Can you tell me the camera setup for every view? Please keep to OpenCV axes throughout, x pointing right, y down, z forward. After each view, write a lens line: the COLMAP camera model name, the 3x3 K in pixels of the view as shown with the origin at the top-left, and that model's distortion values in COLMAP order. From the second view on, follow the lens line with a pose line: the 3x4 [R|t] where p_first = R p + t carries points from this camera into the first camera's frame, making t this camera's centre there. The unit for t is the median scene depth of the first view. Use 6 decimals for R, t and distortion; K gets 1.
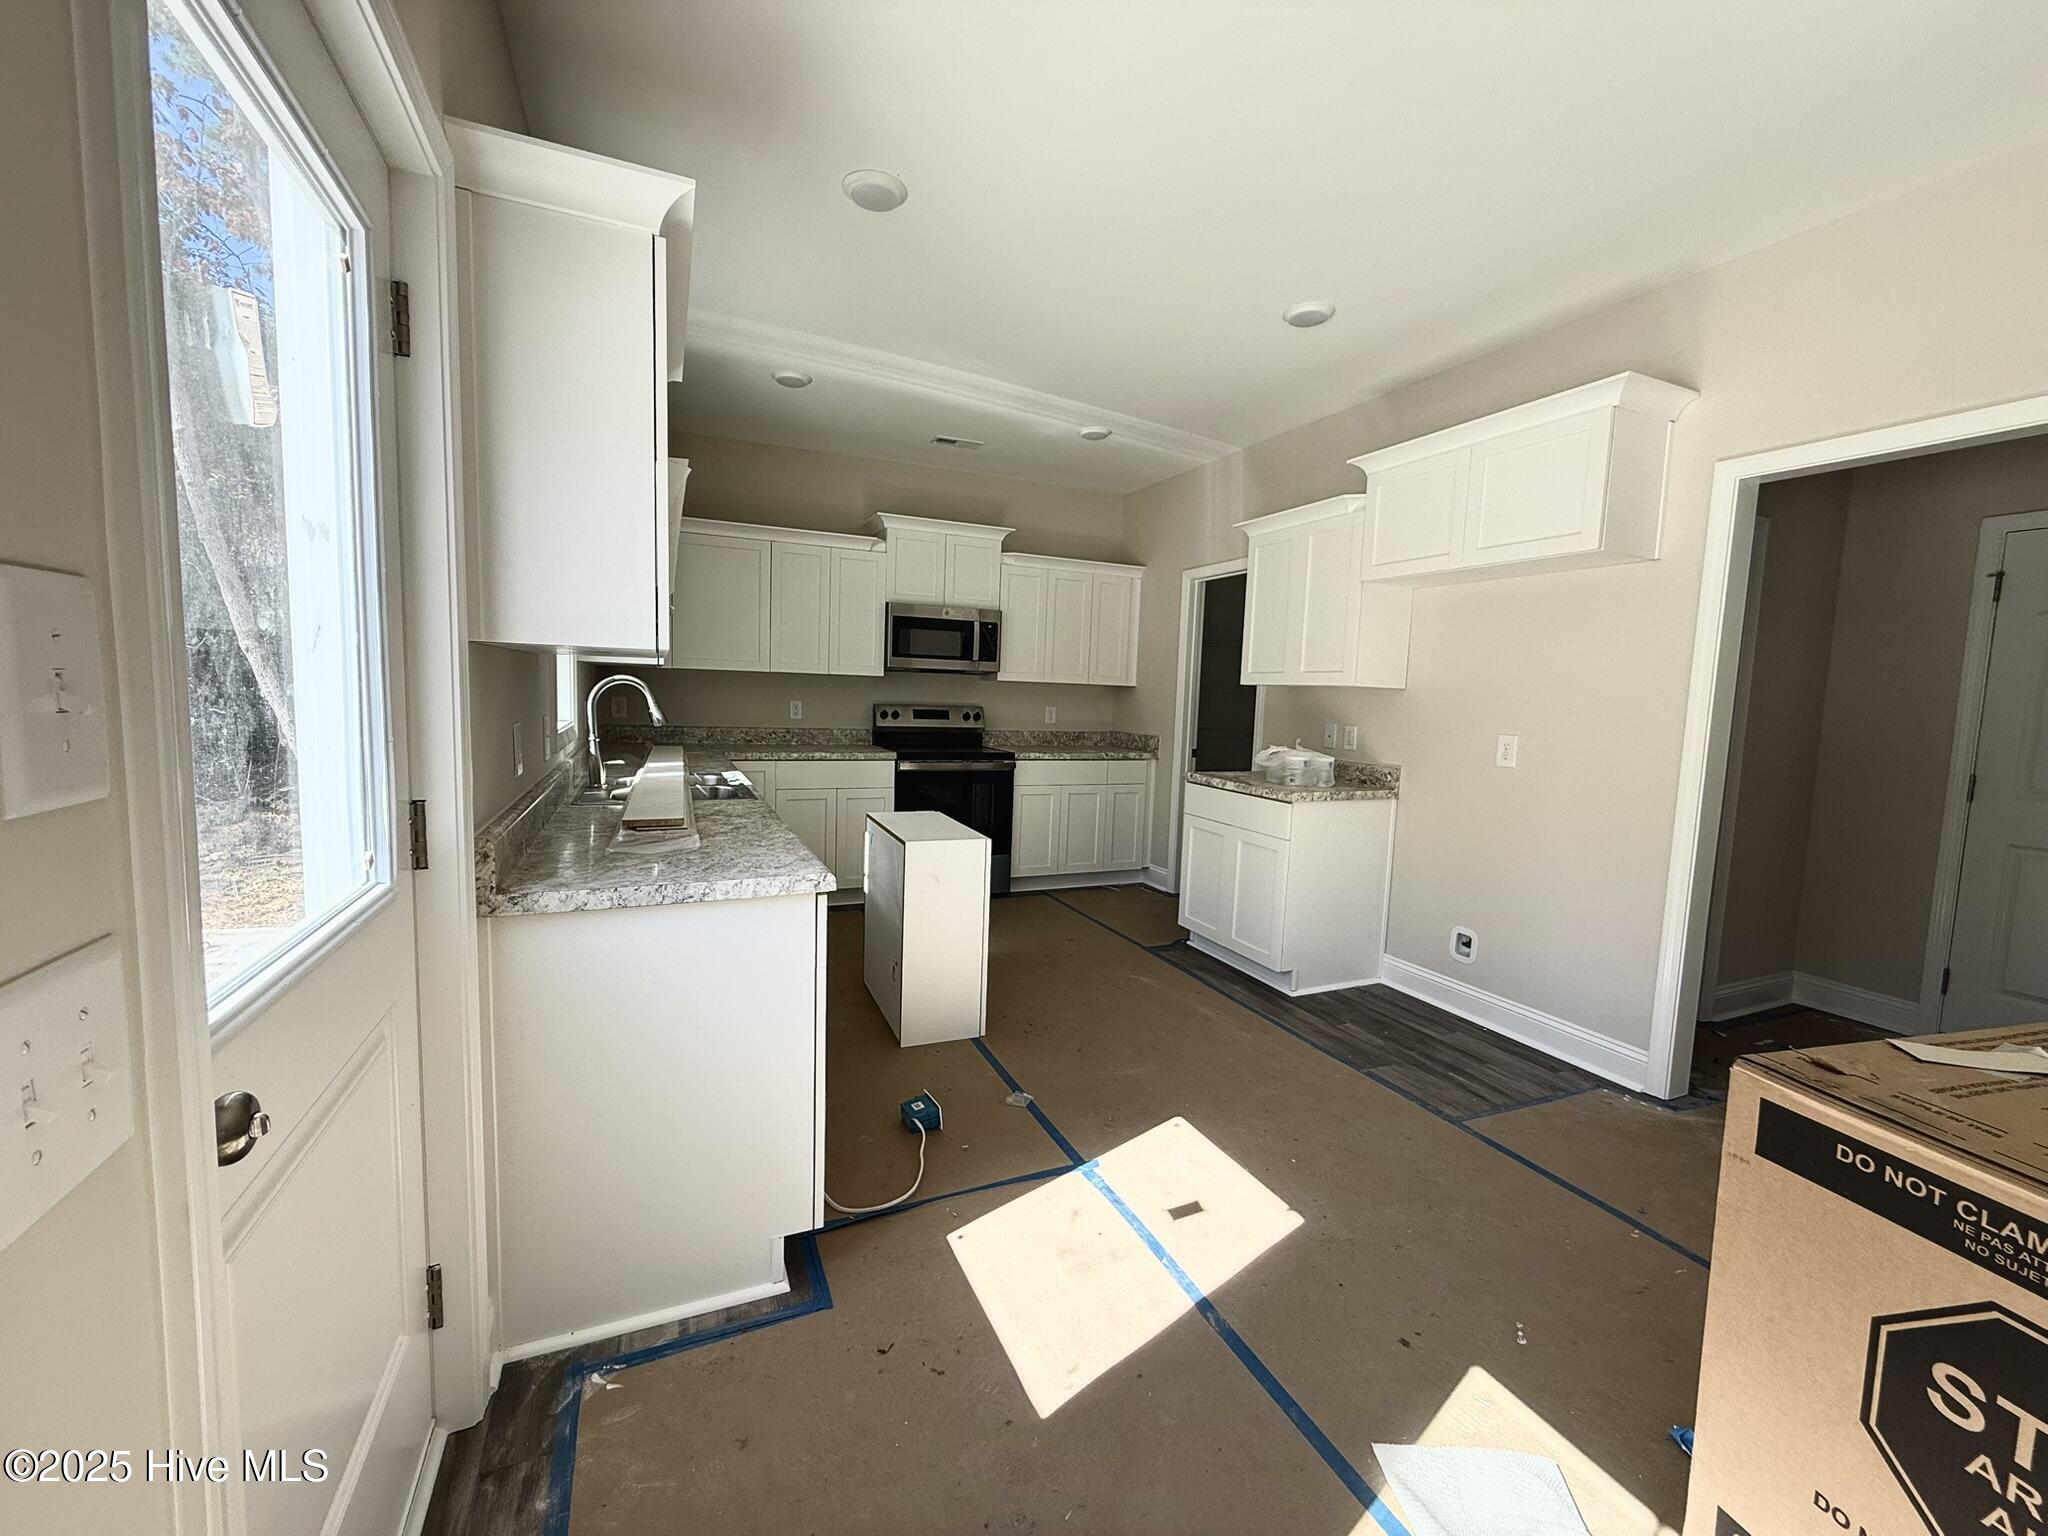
lens RADIAL K [[818.1, 0, 1018.1], [0, 818.1, 764.0], [0, 0, 1]] dist [0.002282, 0.000208]
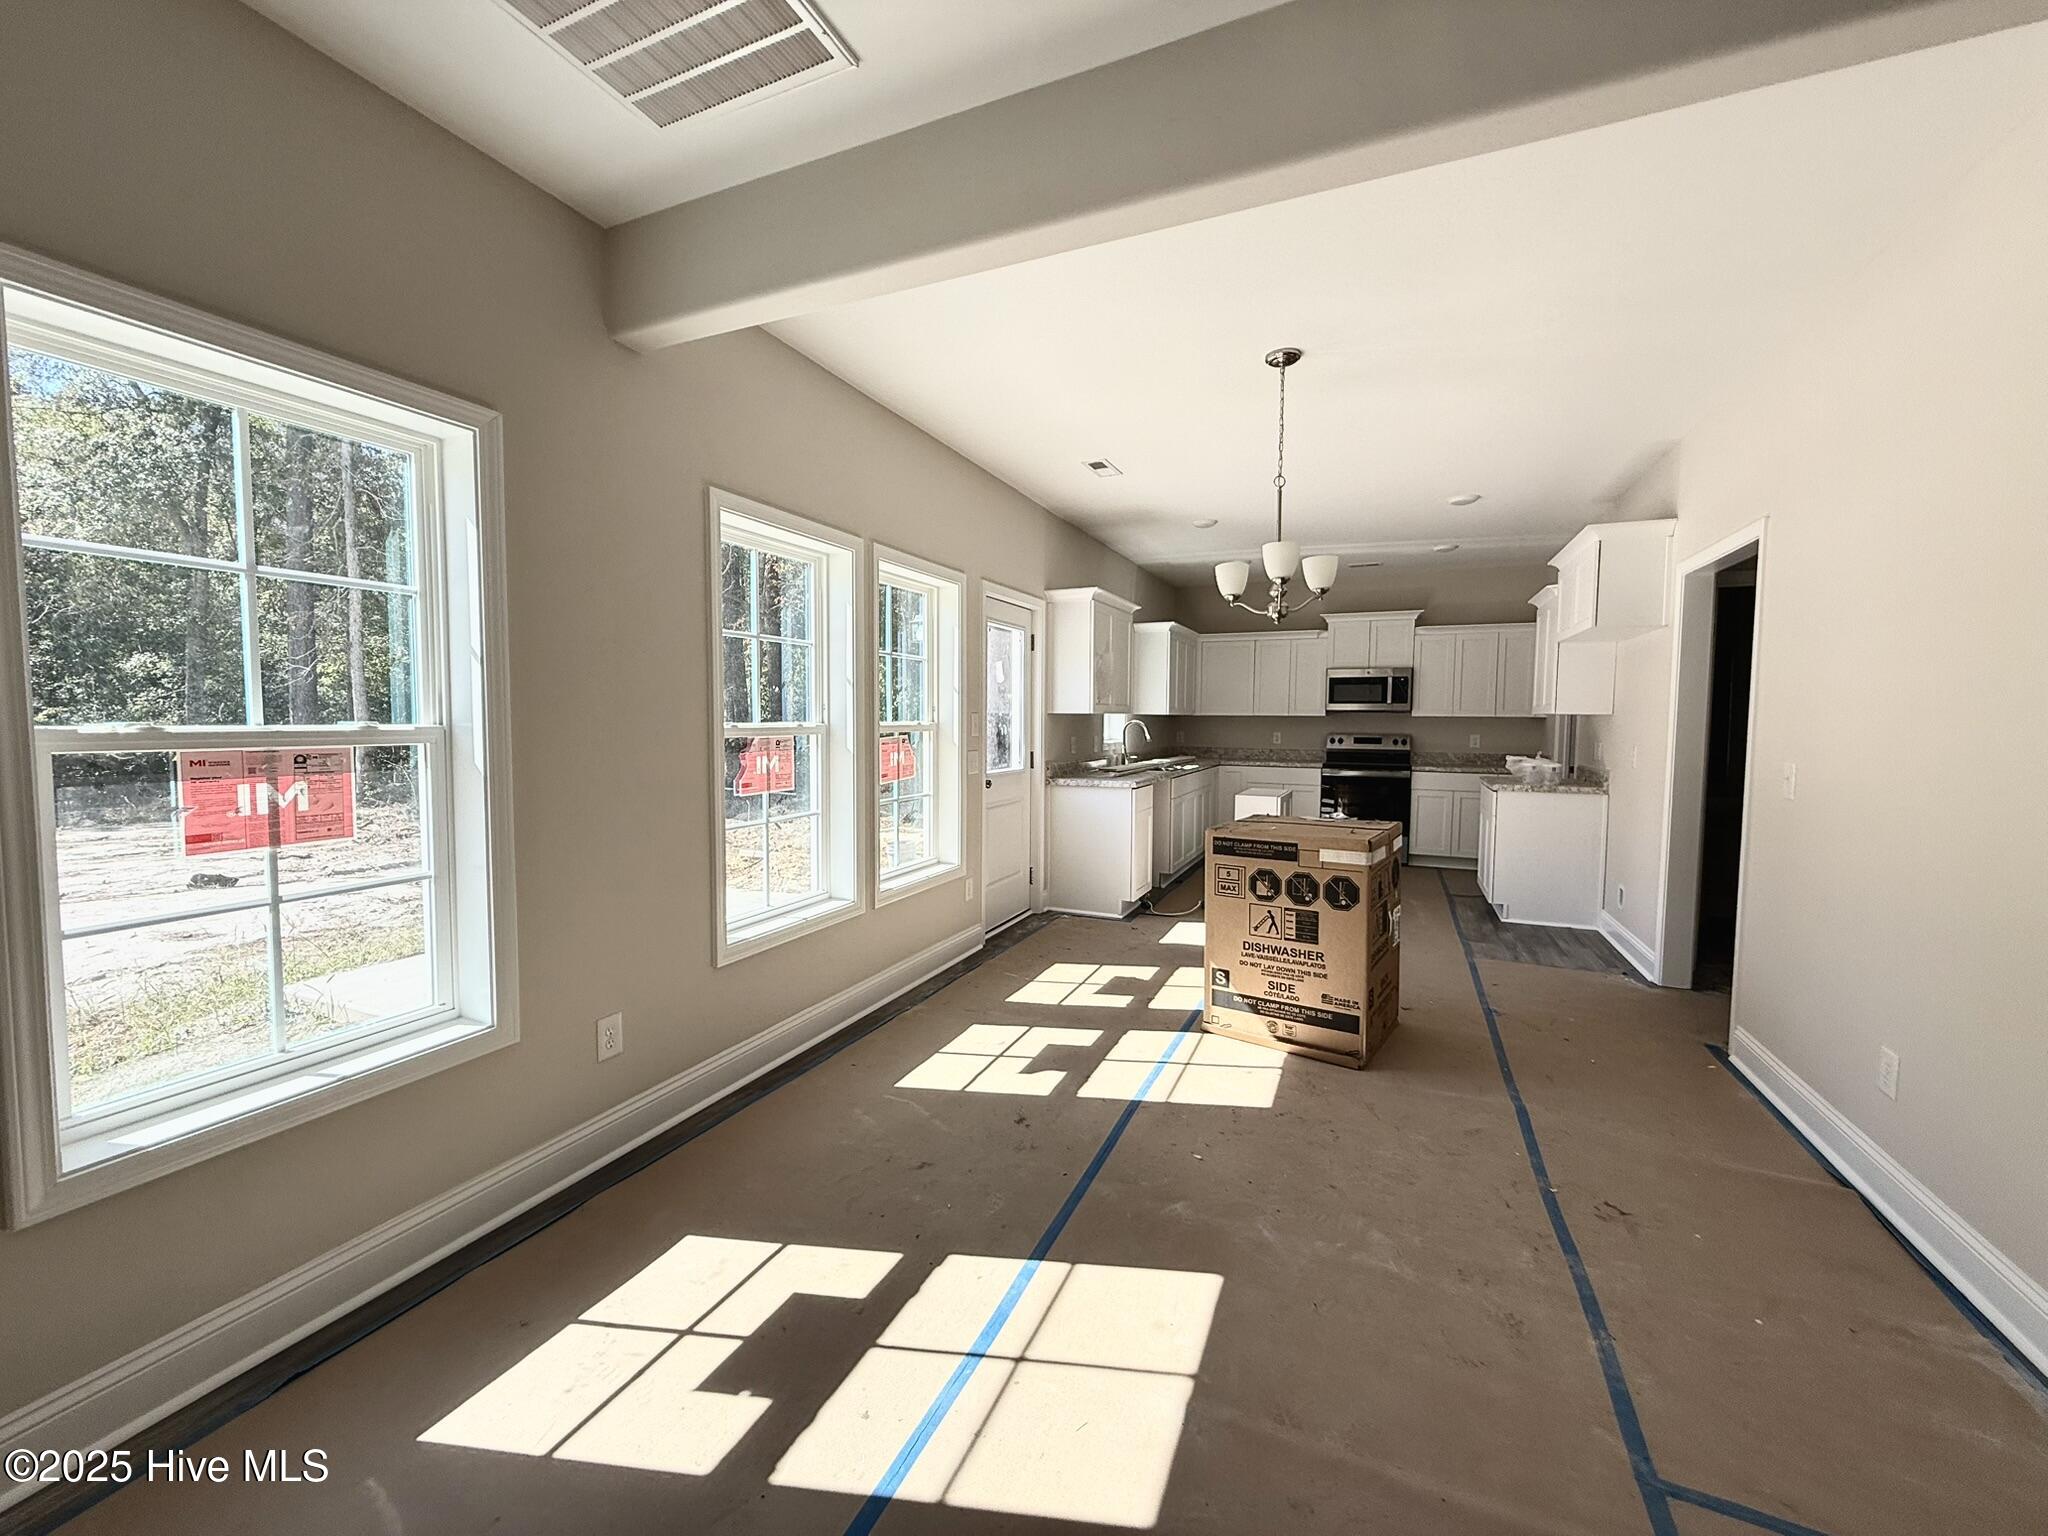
lens RADIAL K [[818.1, 0, 1018.1], [0, 818.1, 764.0], [0, 0, 1]] dist [0.002282, 0.000208]
pose [[0.670595, 0.011783, -0.741730, 0.602610], [-0.048986, 0.998395, -0.028428, 0.057935], [0.740205, 0.055398, 0.670096, -0.481263]]
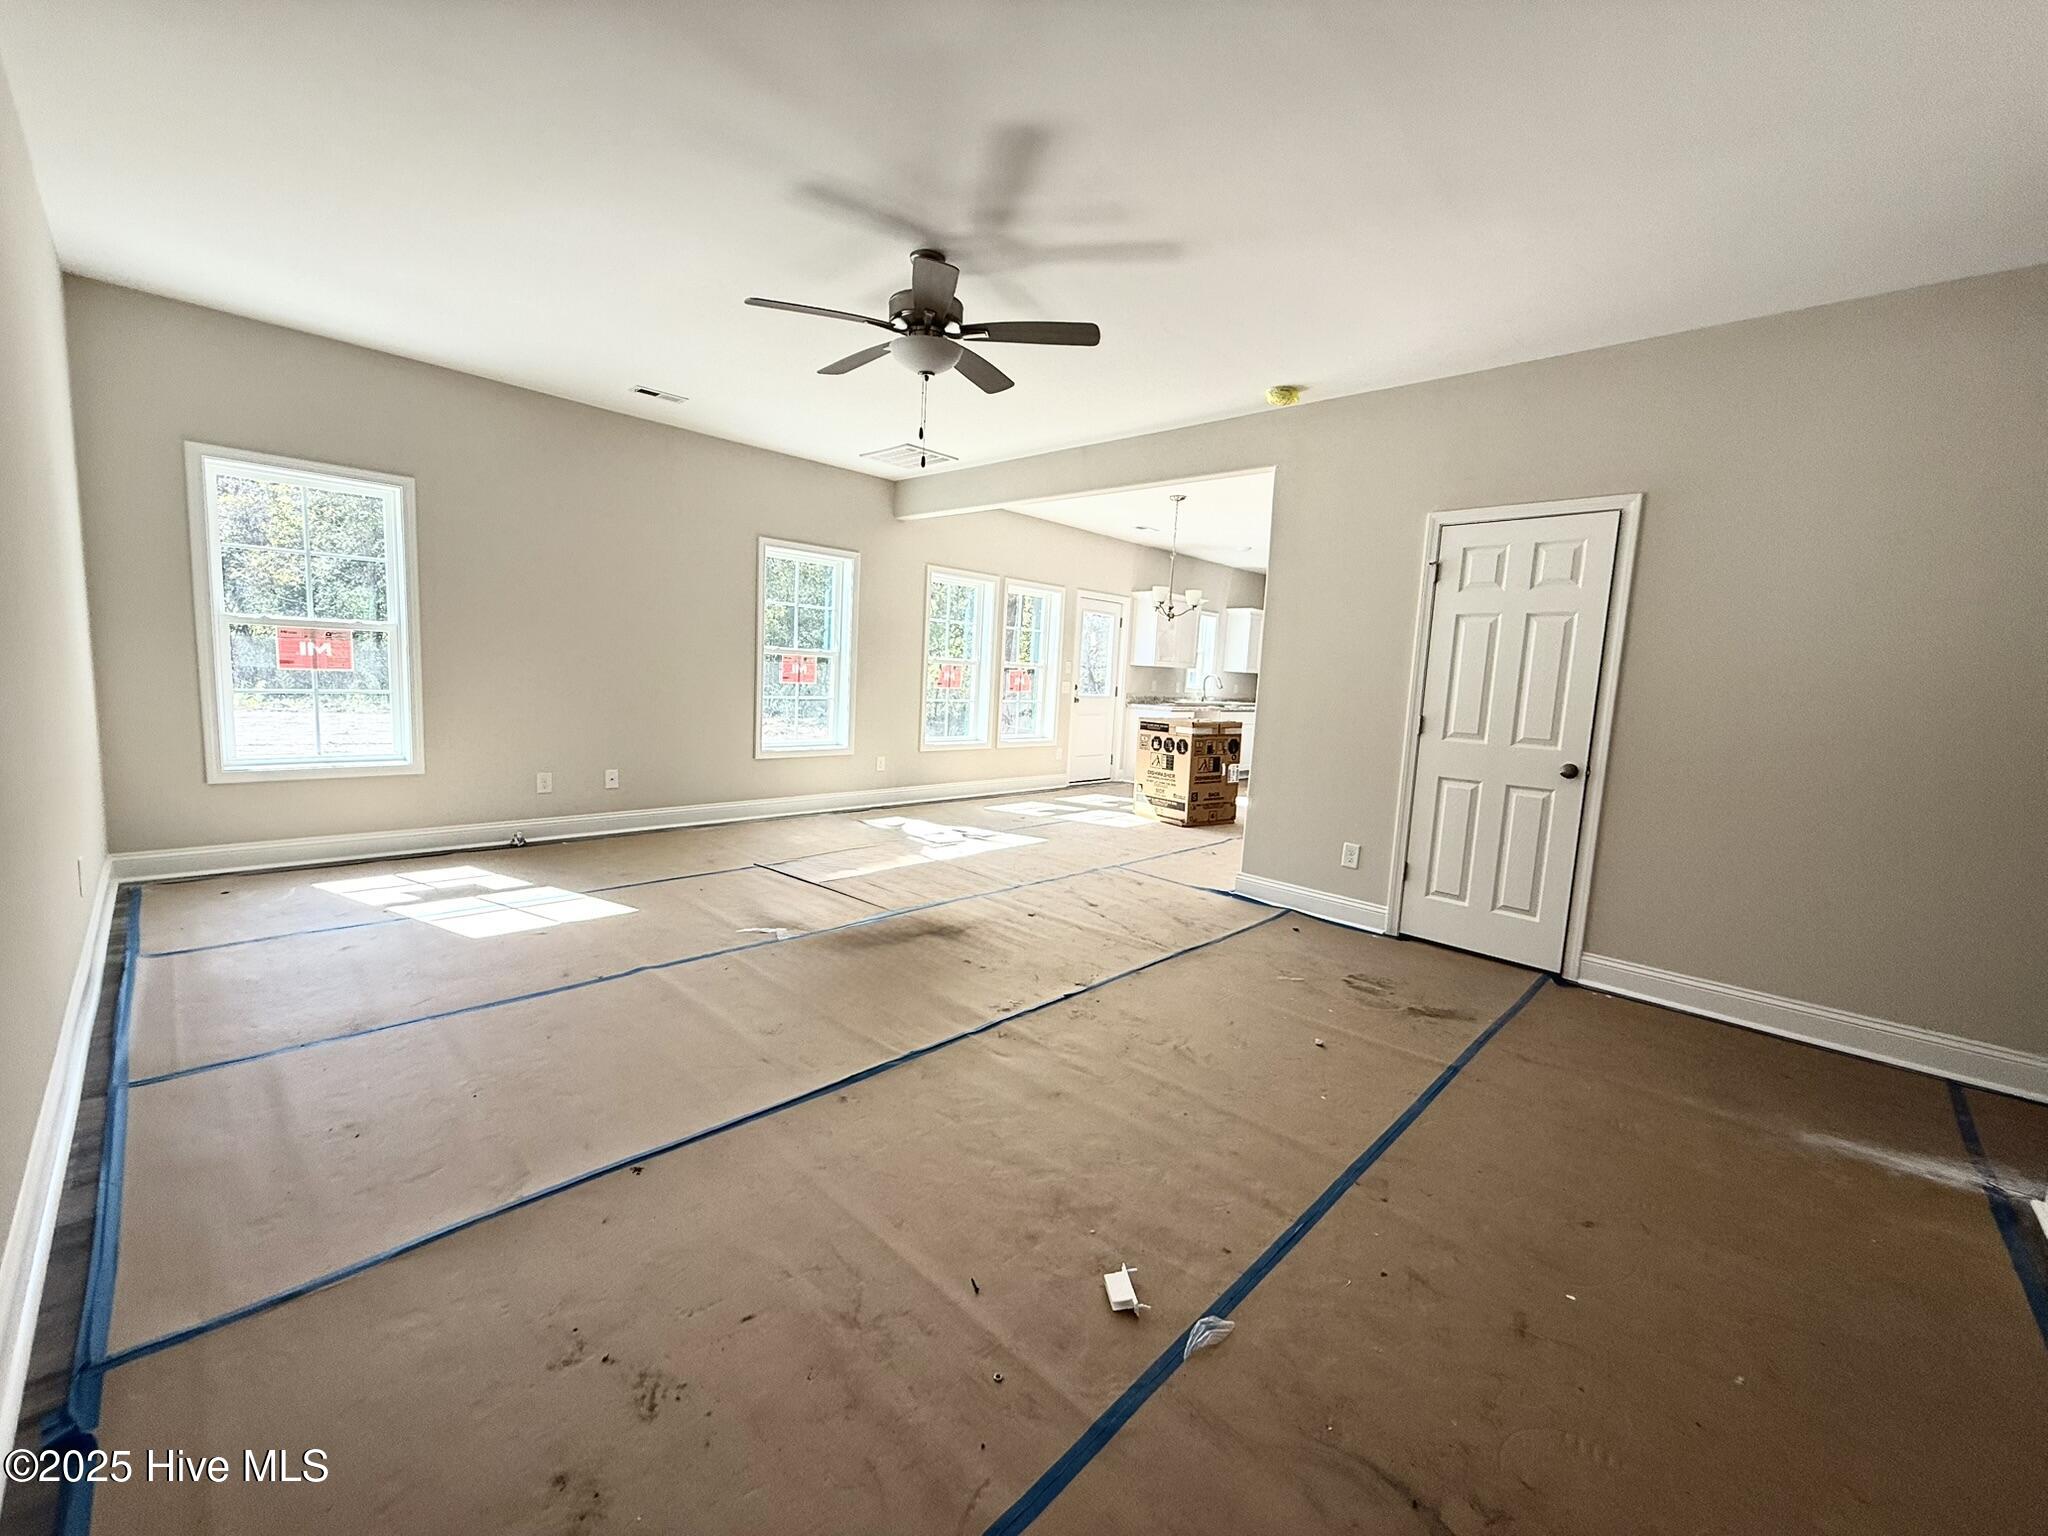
lens RADIAL K [[818.1, 0, 1018.1], [0, 818.1, 764.0], [0, 0, 1]] dist [0.002282, 0.000208]
pose [[0.380029, 0.090991, -0.920488, 1.447296], [-0.123449, 0.991236, 0.047018, 0.123844], [0.916700, 0.095765, 0.387931, -0.648749]]
